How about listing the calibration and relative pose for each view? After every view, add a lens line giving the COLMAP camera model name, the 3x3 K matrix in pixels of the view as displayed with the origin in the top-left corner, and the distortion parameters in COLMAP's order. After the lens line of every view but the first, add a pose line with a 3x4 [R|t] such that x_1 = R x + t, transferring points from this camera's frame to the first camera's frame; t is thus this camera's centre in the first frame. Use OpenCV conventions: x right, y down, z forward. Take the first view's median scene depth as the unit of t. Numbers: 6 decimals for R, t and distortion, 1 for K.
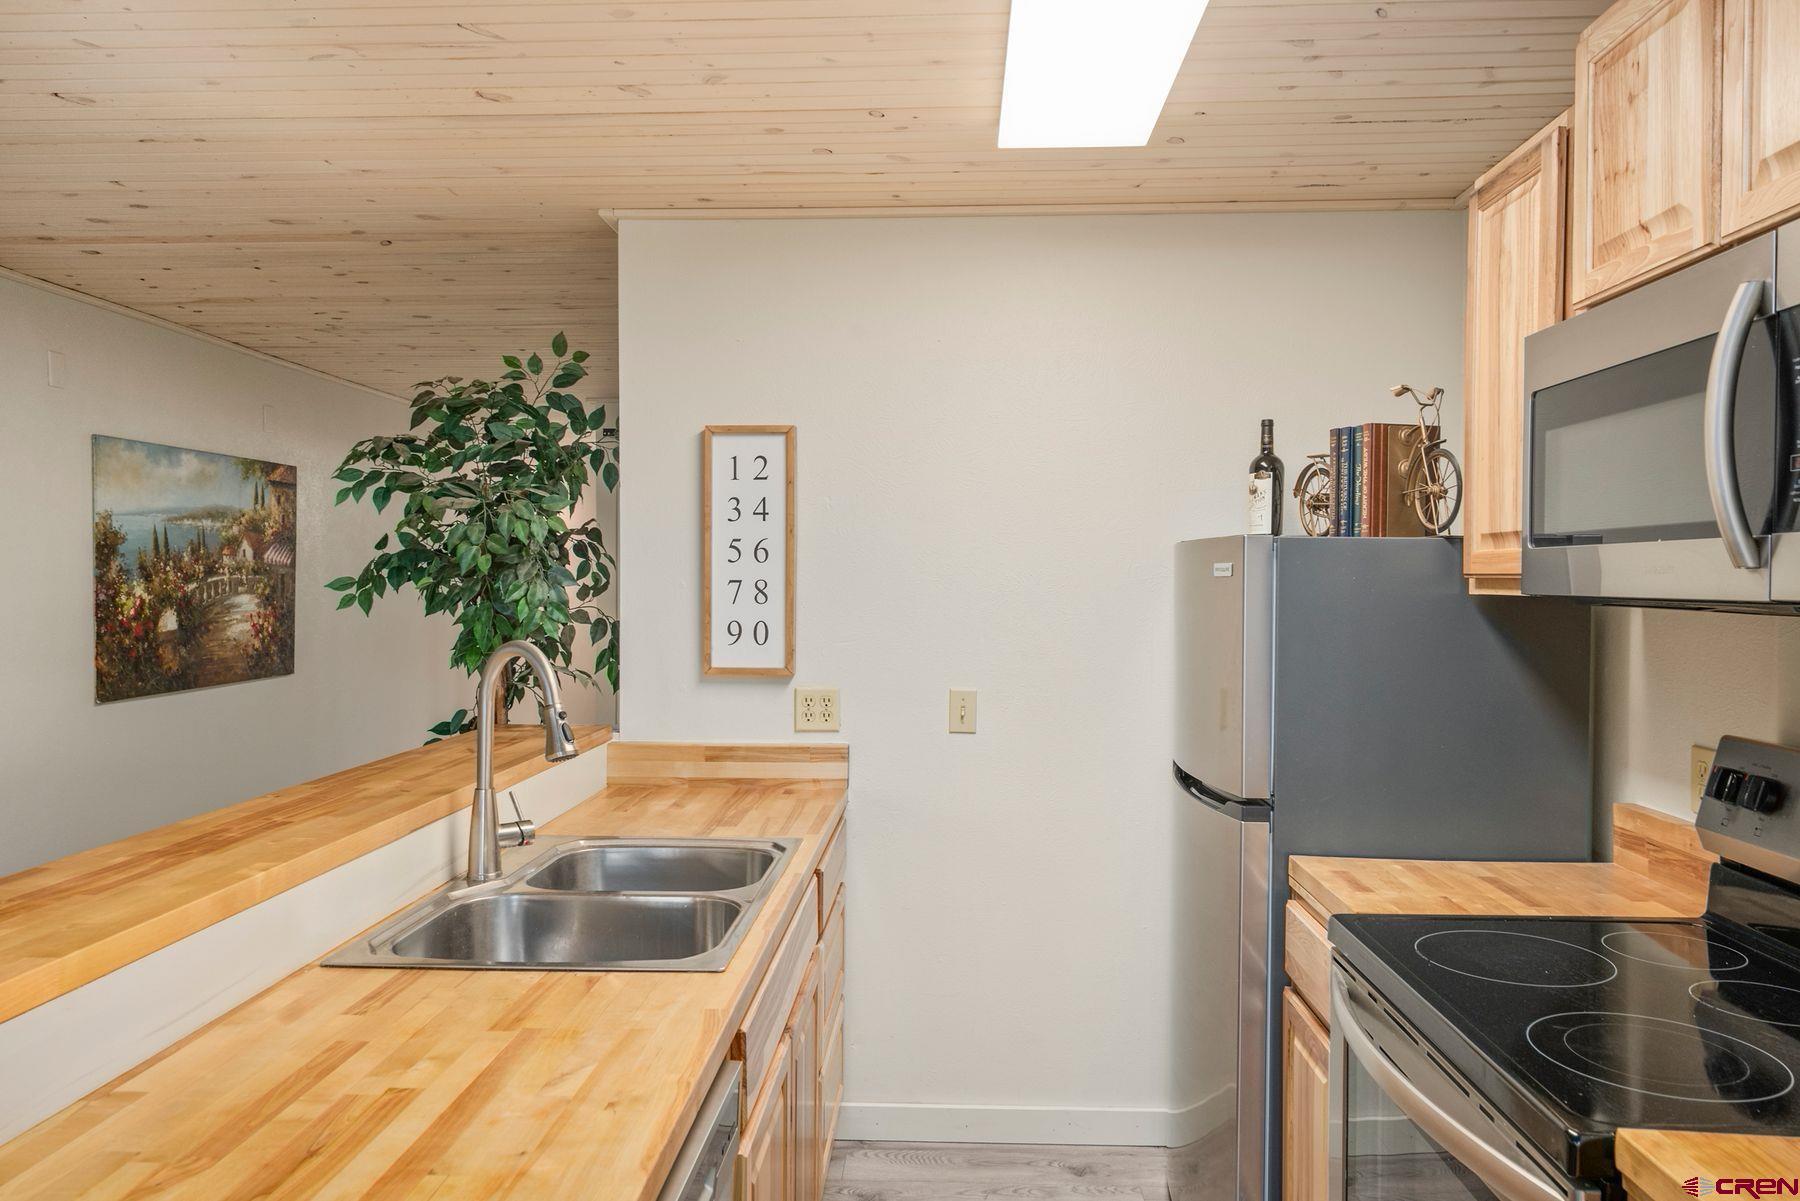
lens RADIAL K [[1205.7, 0, 900.6], [0, 1205.7, 588.7], [0, 0, 1]] dist [0.000015, 0.002101]
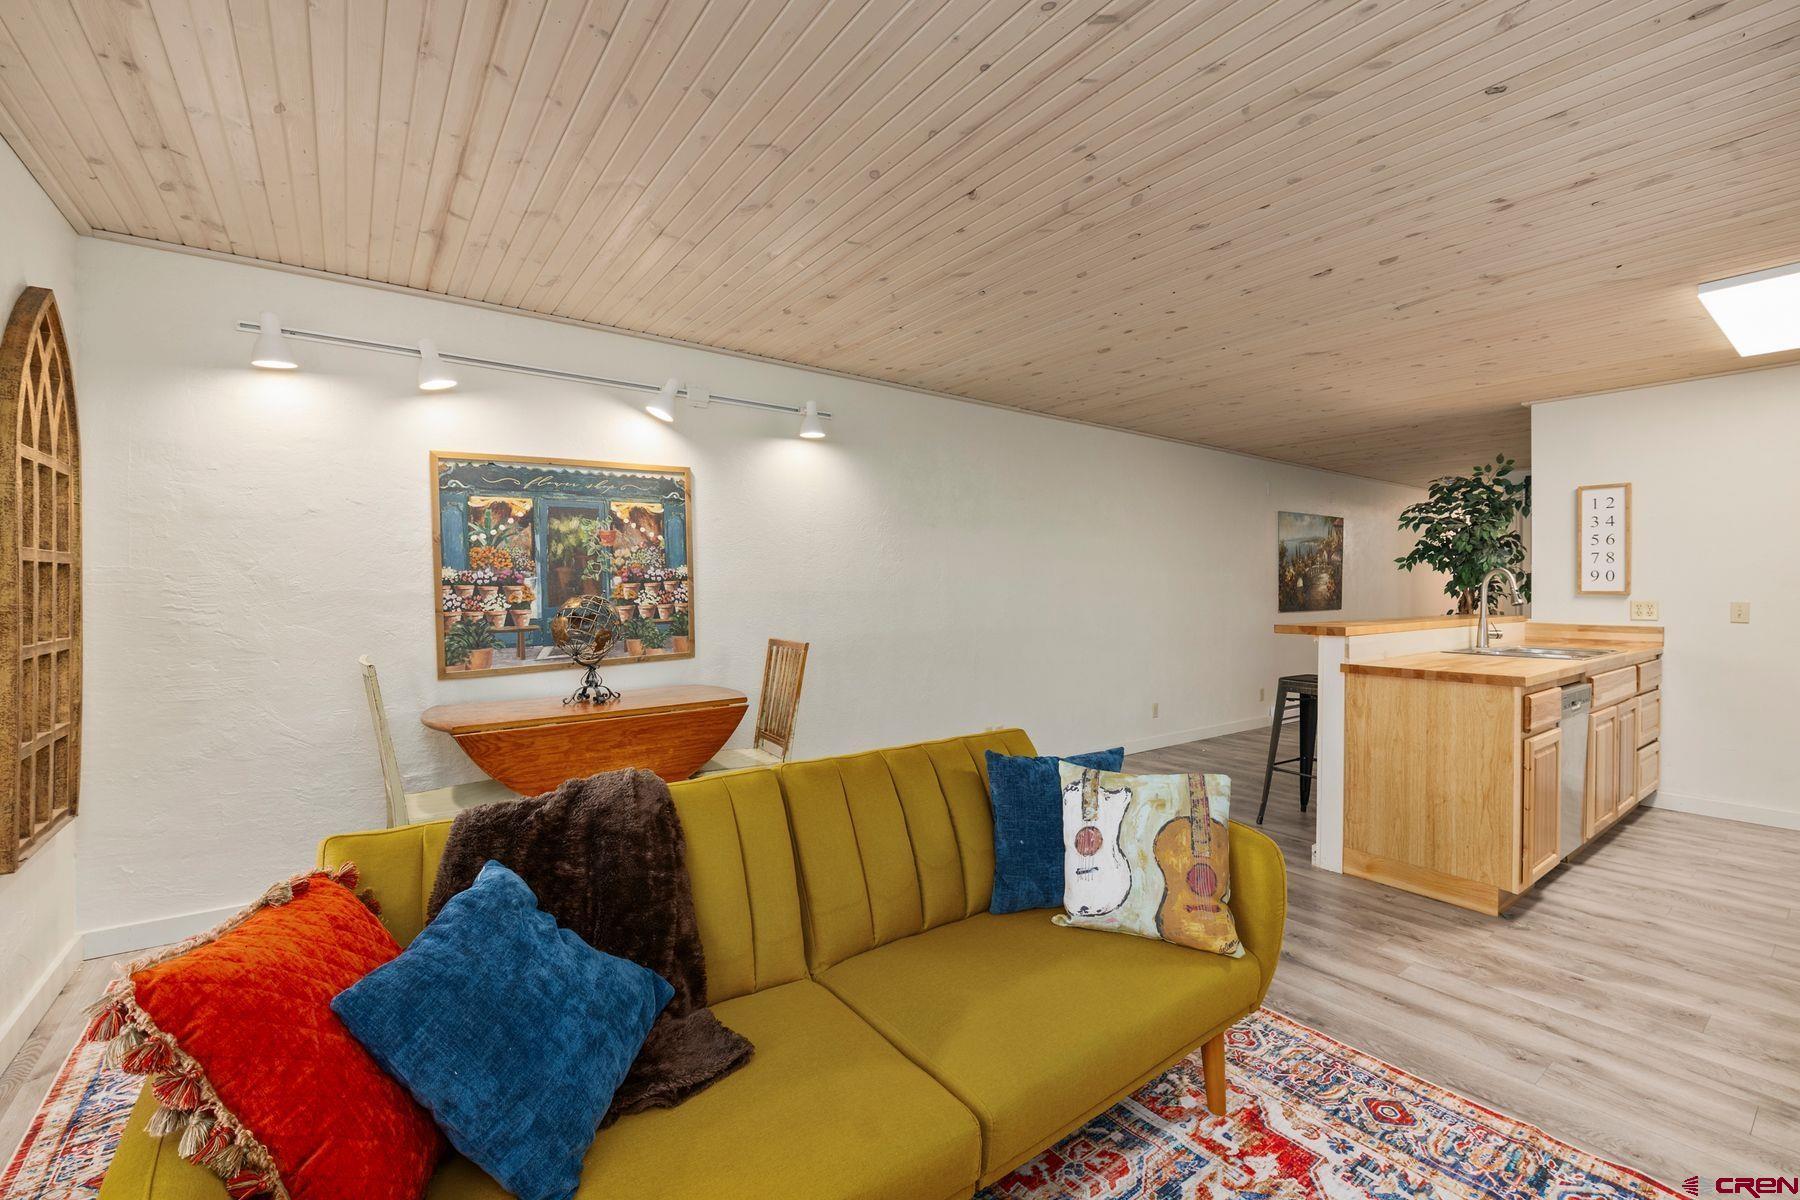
lens RADIAL K [[768.2, 0, 905.0], [0, 768.2, 593.1], [0, 0, 1]] dist [-0.004921, -0.000679]
pose [[0.633183, 0.001123, -0.774001, 0.155438], [-0.003449, 0.999993, -0.001370, 0.075702], [0.773994, 0.003537, 0.633183, -0.925437]]
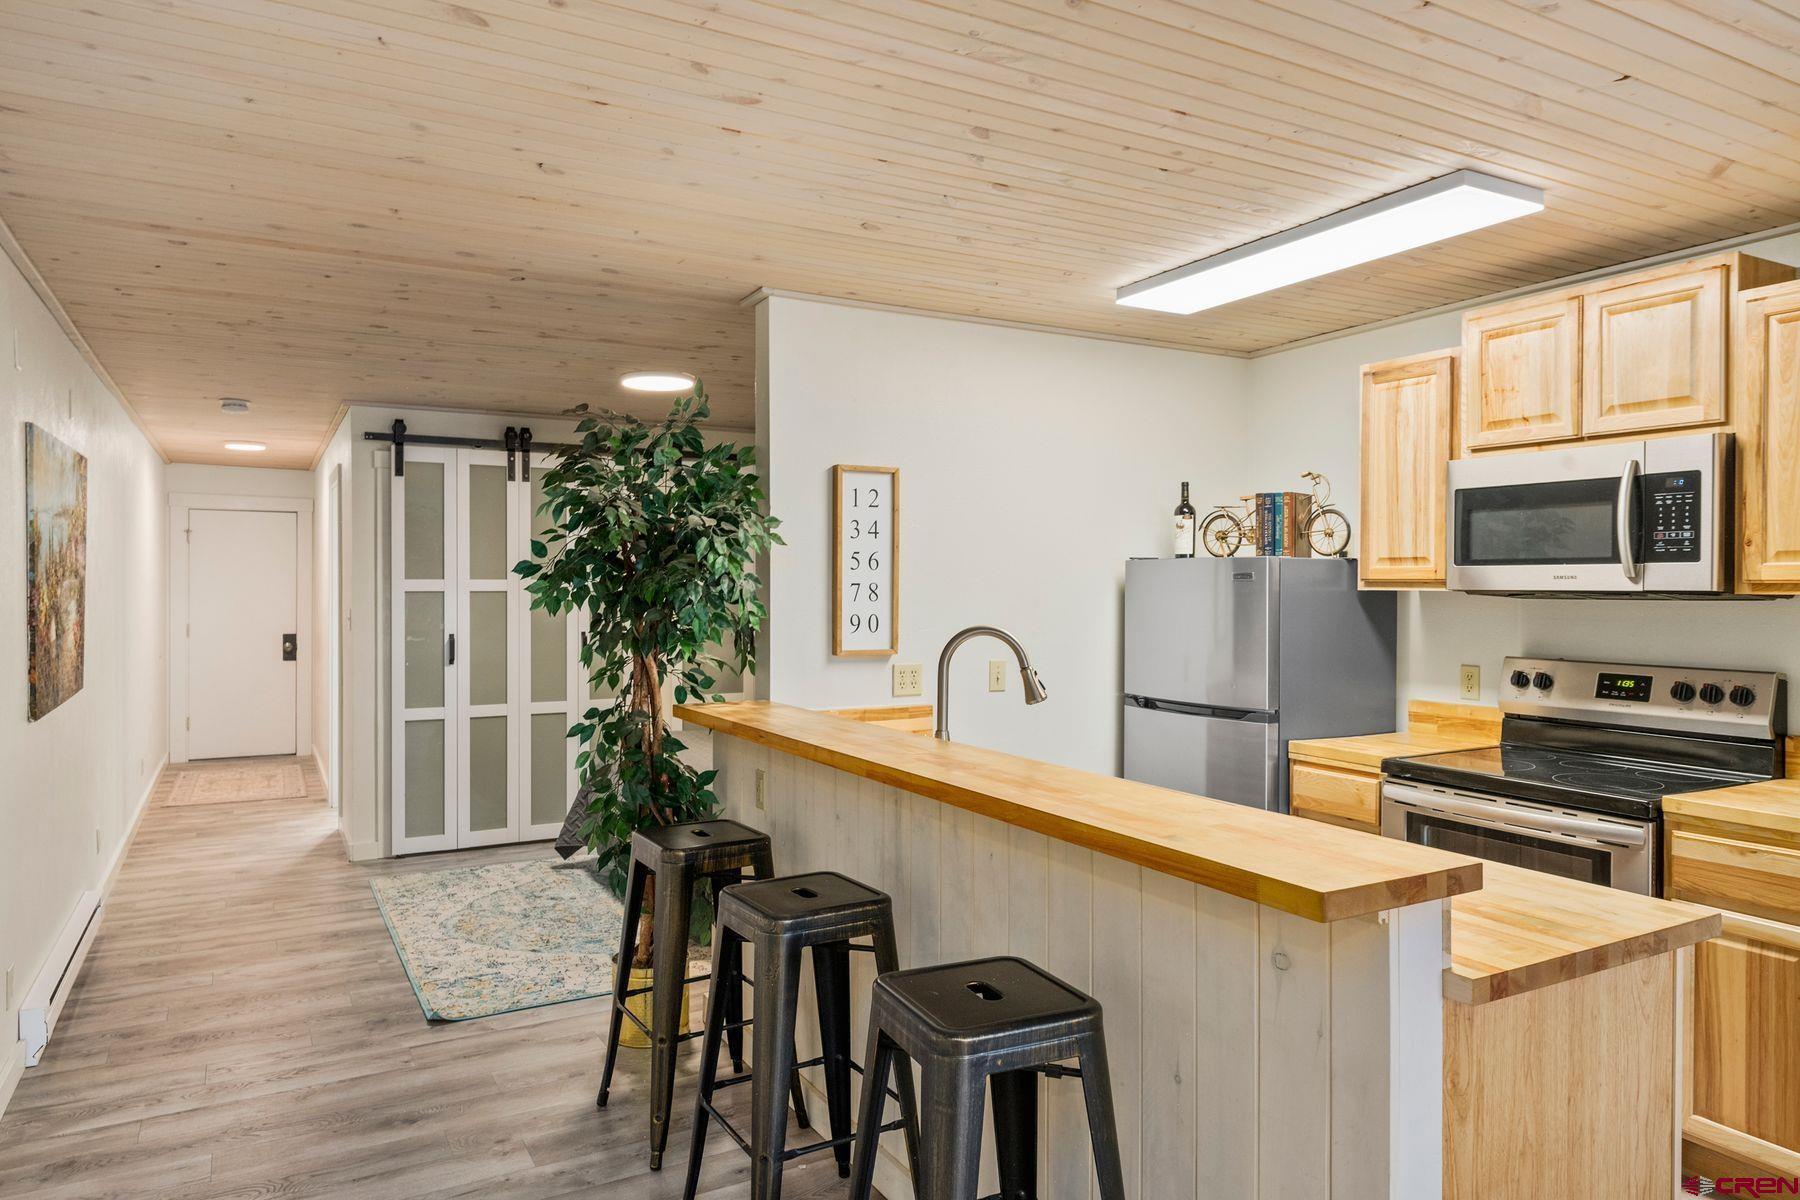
lens RADIAL K [[1151.2, 0, 897.9], [0, 1151.2, 594.8], [0, 0, 1]] dist [-0.000767, -0.001433]
pose [[0.852428, -0.007674, 0.522788, -0.748810], [0.005973, 0.999970, 0.004940, -0.000569], [-0.522810, -0.001088, 0.852448, -0.089897]]
